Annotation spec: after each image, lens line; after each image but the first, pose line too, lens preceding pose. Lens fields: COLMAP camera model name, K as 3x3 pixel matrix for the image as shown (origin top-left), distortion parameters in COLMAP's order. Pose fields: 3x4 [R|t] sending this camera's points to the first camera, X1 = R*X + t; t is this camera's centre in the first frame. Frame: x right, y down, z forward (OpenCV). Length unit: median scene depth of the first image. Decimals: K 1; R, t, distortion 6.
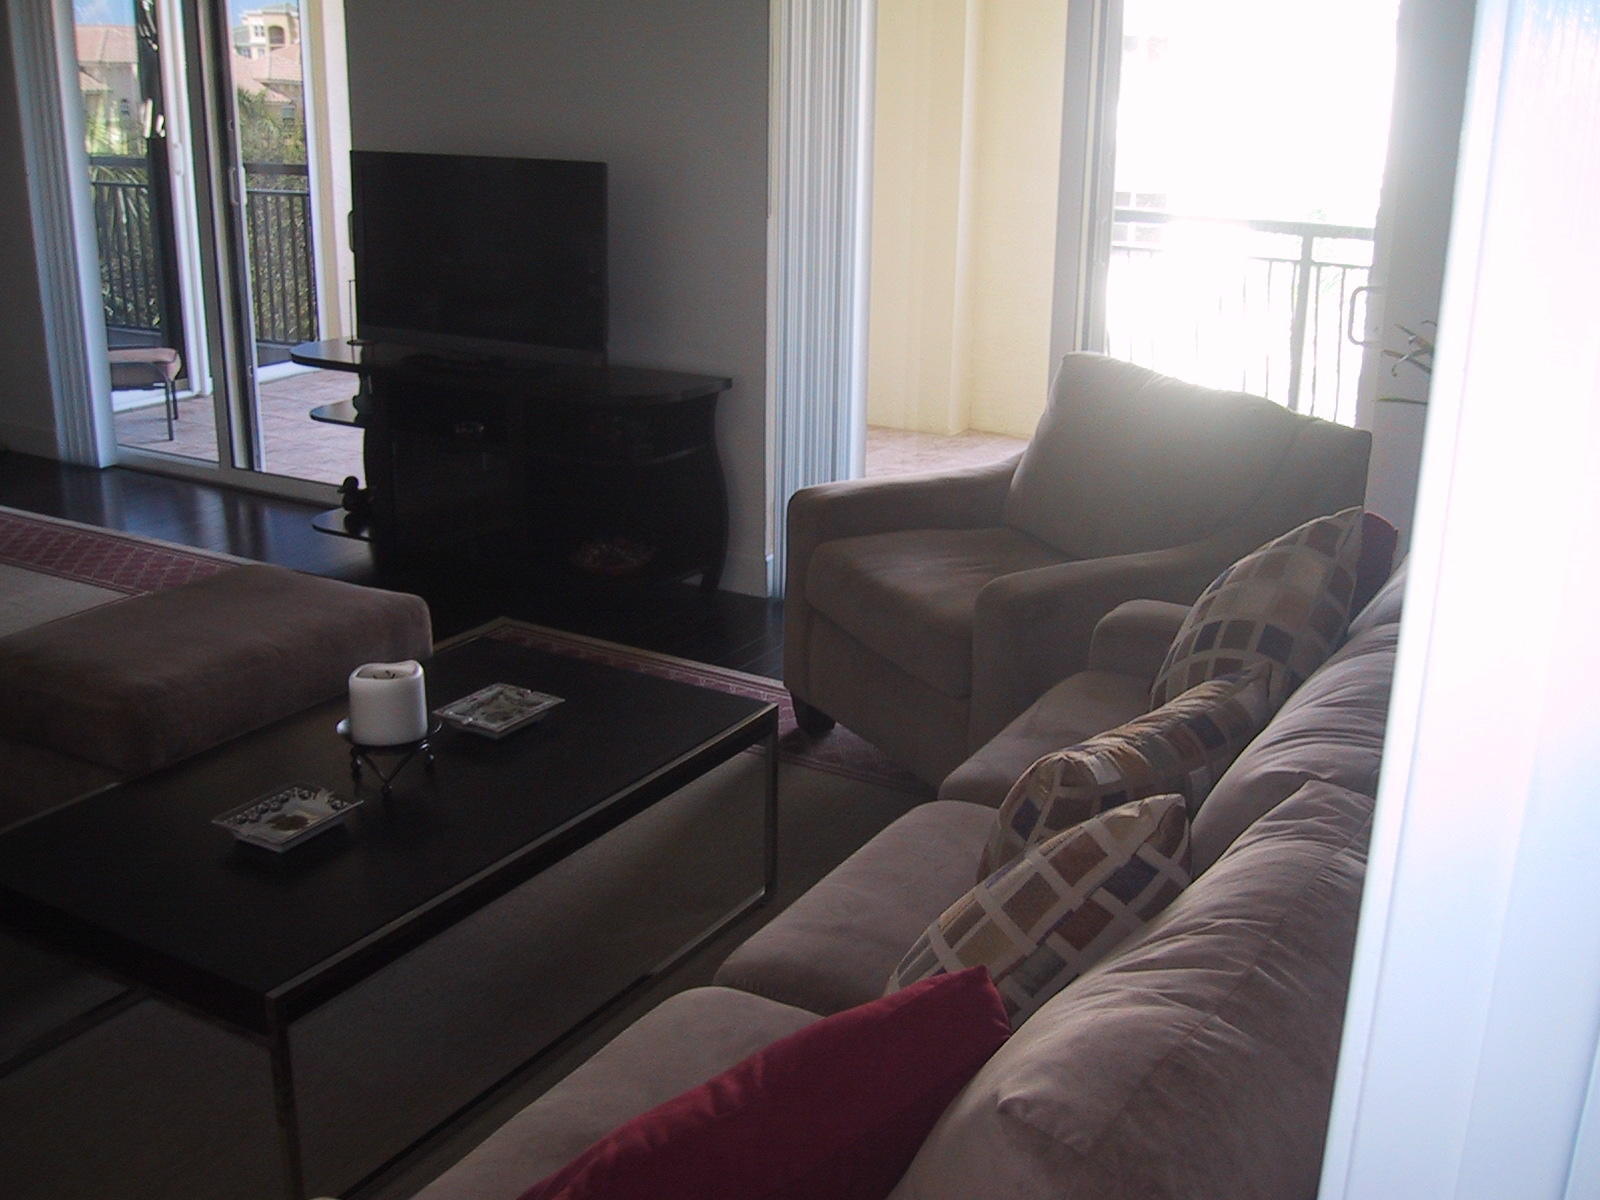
lens RADIAL K [[1677.8, 0, 834.1], [0, 1677.8, 604.1], [0, 0, 1]] dist [-0.127500, 0.086943]
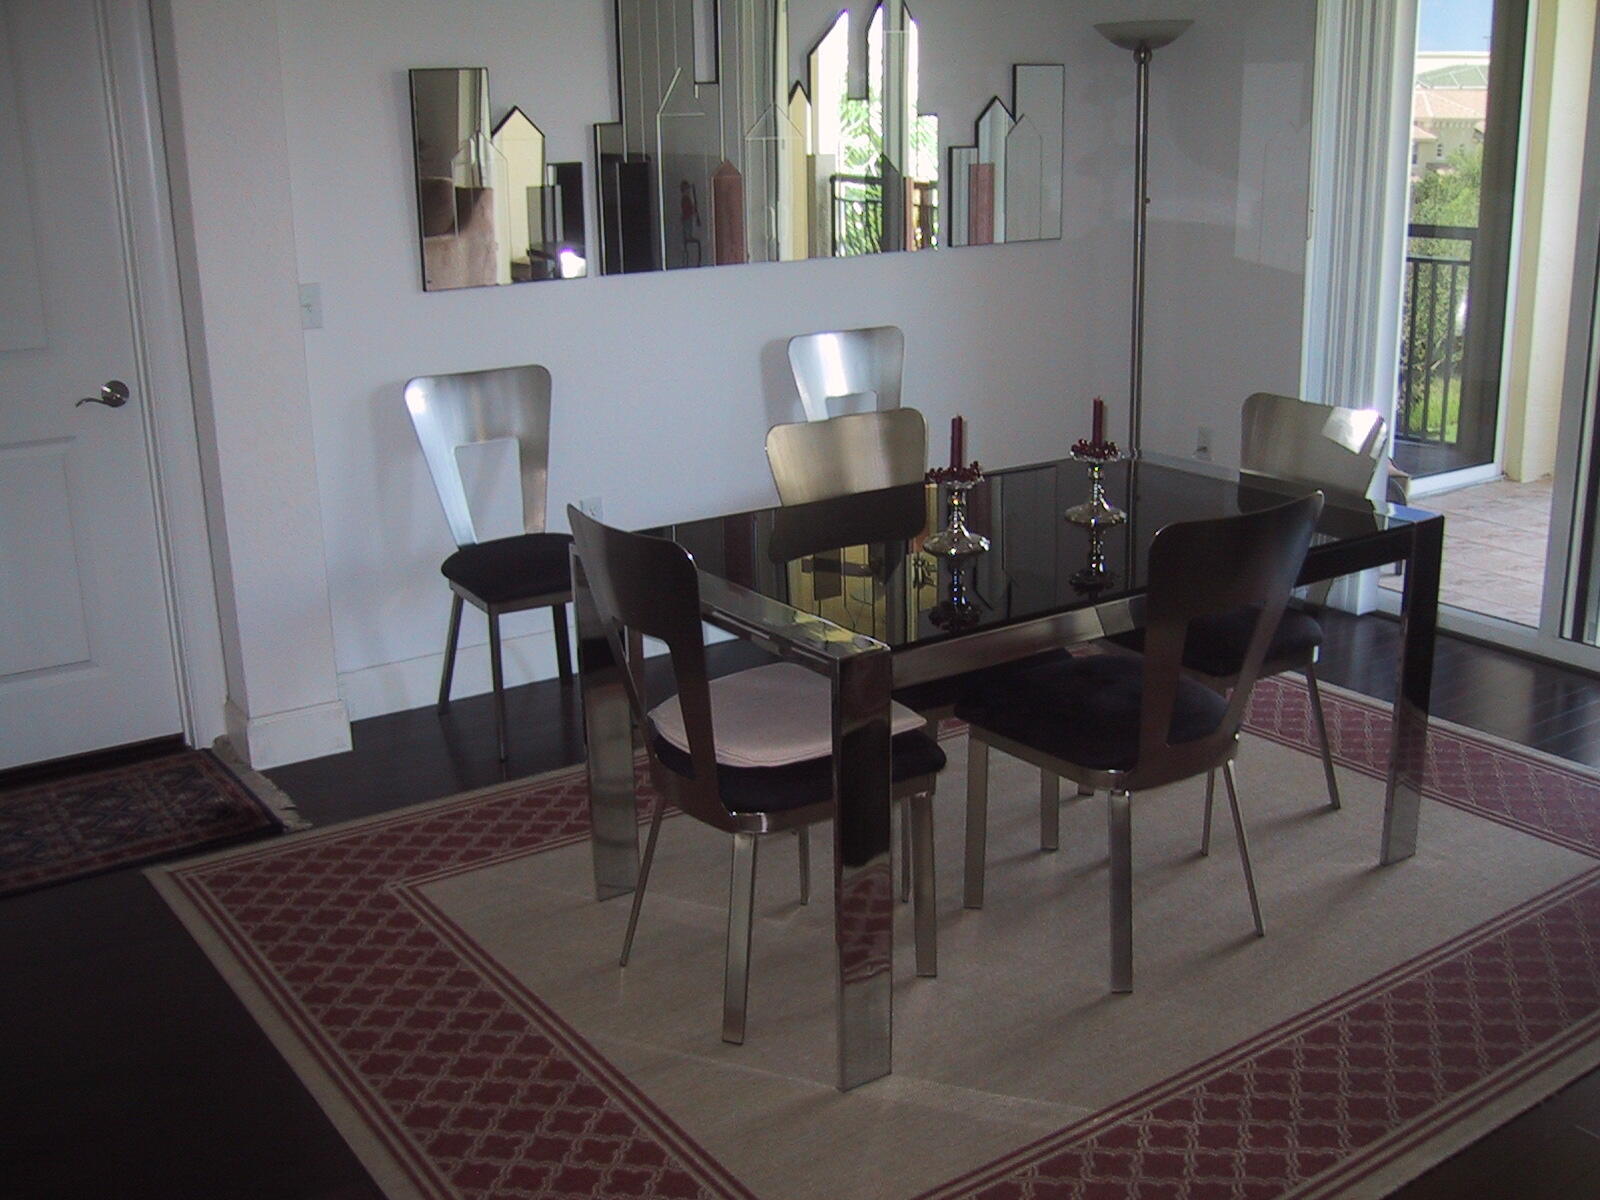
lens RADIAL K [[1662.7, 0, 838.7], [0, 1662.7, 599.9], [0, 0, 1]] dist [-0.088175, 0.044159]
pose [[0.906836, 0.094798, -0.410686, -0.349321], [-0.103286, 0.994651, 0.001527, -0.065858], [0.408633, 0.041033, 0.911776, 0.181021]]
